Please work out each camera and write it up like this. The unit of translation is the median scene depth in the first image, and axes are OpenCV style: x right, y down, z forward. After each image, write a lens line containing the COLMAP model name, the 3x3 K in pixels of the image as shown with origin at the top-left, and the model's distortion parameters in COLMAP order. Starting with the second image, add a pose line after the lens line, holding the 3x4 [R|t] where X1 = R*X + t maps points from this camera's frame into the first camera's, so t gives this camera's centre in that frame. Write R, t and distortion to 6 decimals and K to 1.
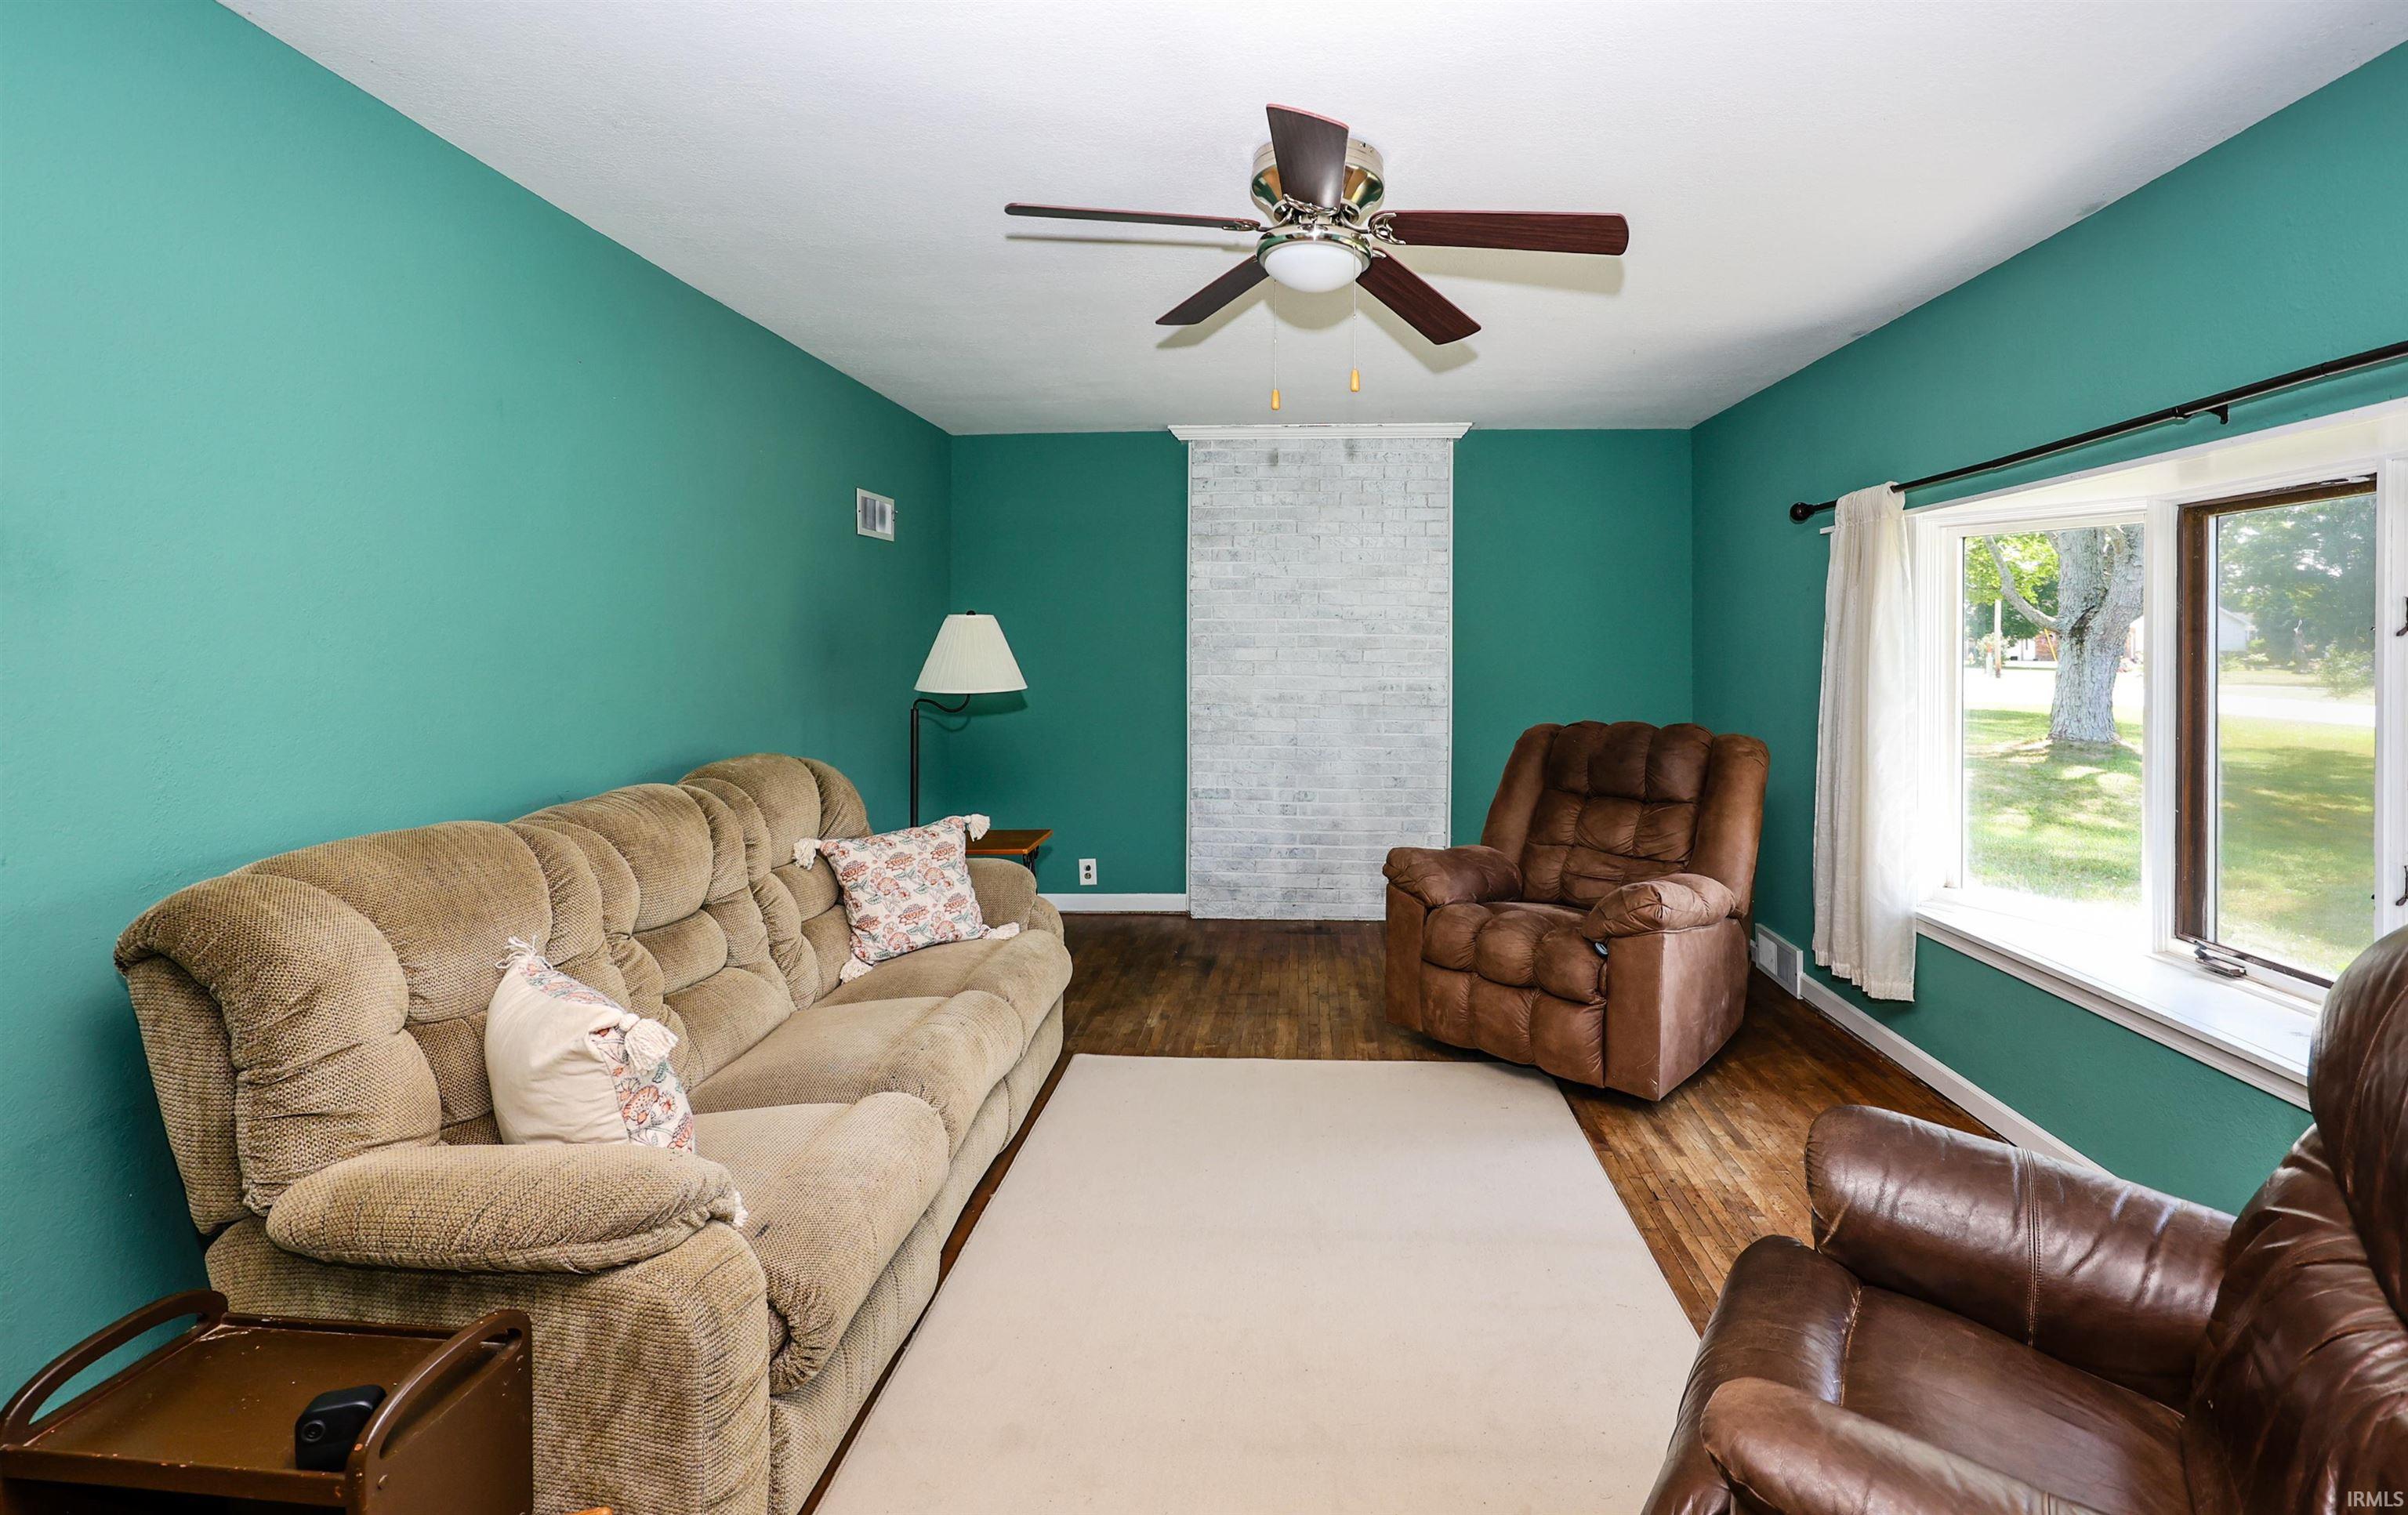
lens RADIAL K [[1080.0, 0, 1275.3], [0, 1080.0, 644.9], [0, 0, 1]] dist [0.001200, 0.000426]
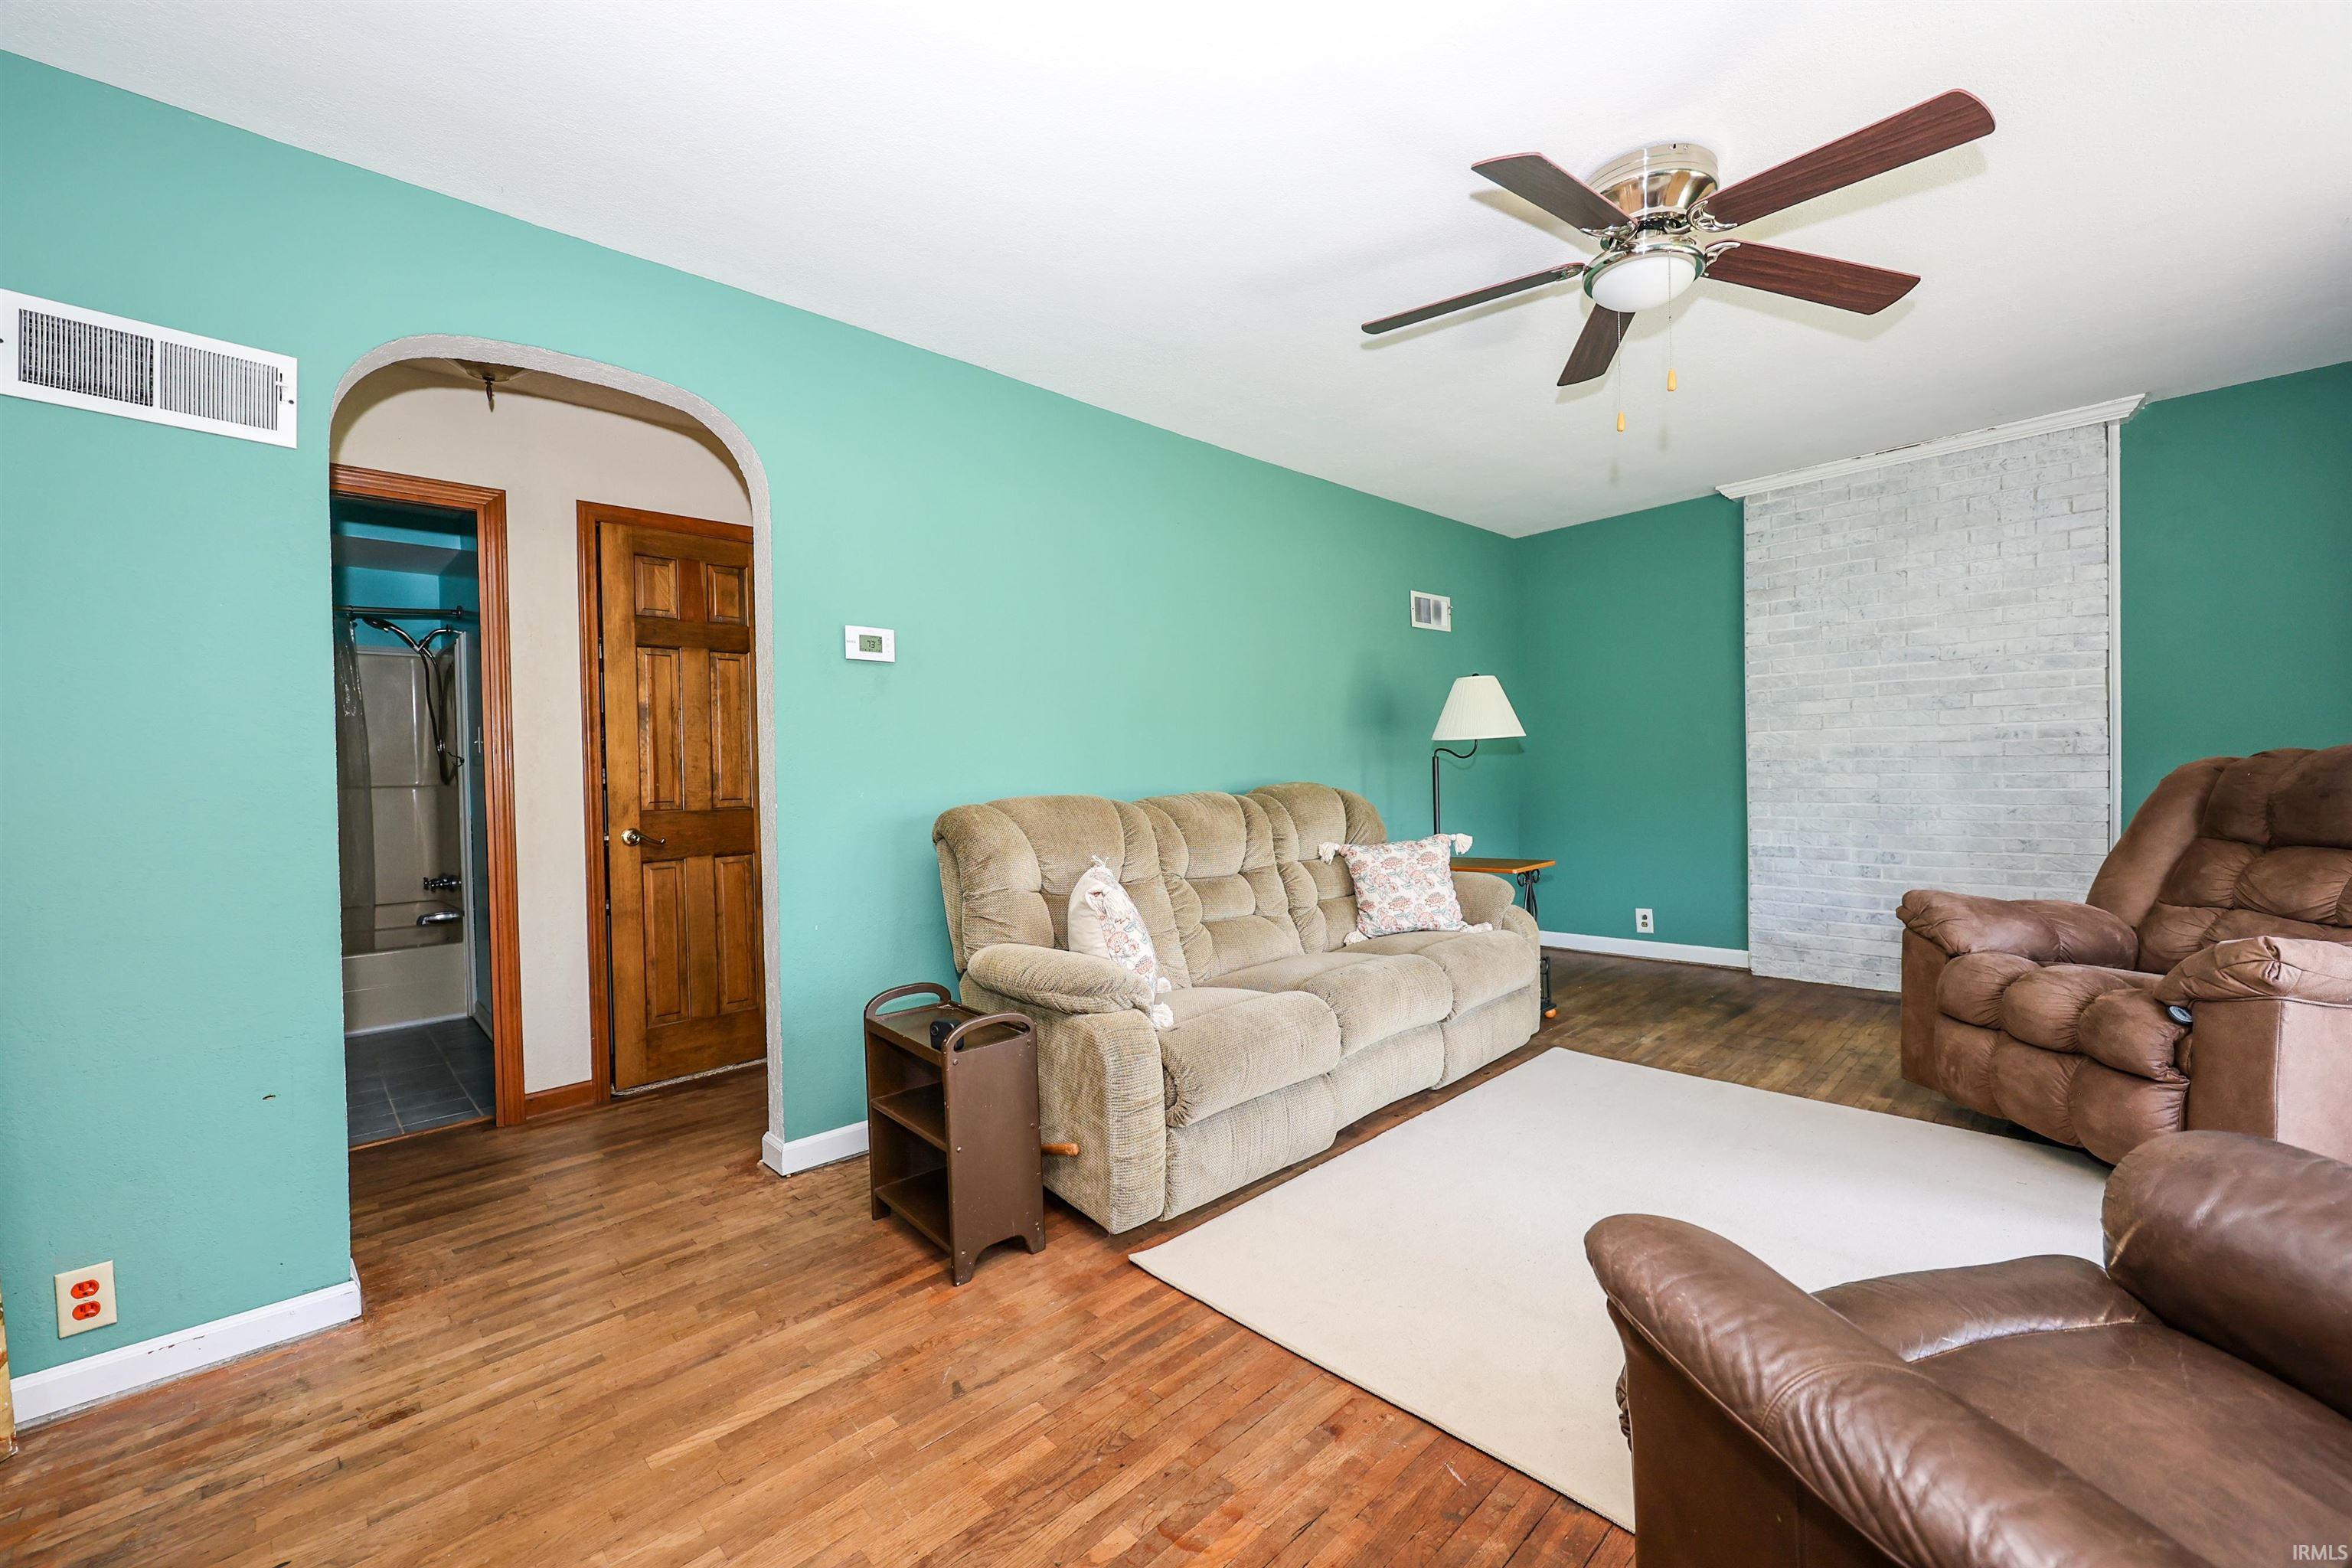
lens RADIAL K [[944.5, 0, 1176.0], [0, 944.5, 784.0], [0, 0, 1]] dist [0.000823, 0.000262]
pose [[0.717842, -0.013352, -0.696079, 0.244995], [0.030835, 0.999445, 0.012627, 0.079024], [0.695523, -0.030527, 0.717855, 0.006803]]
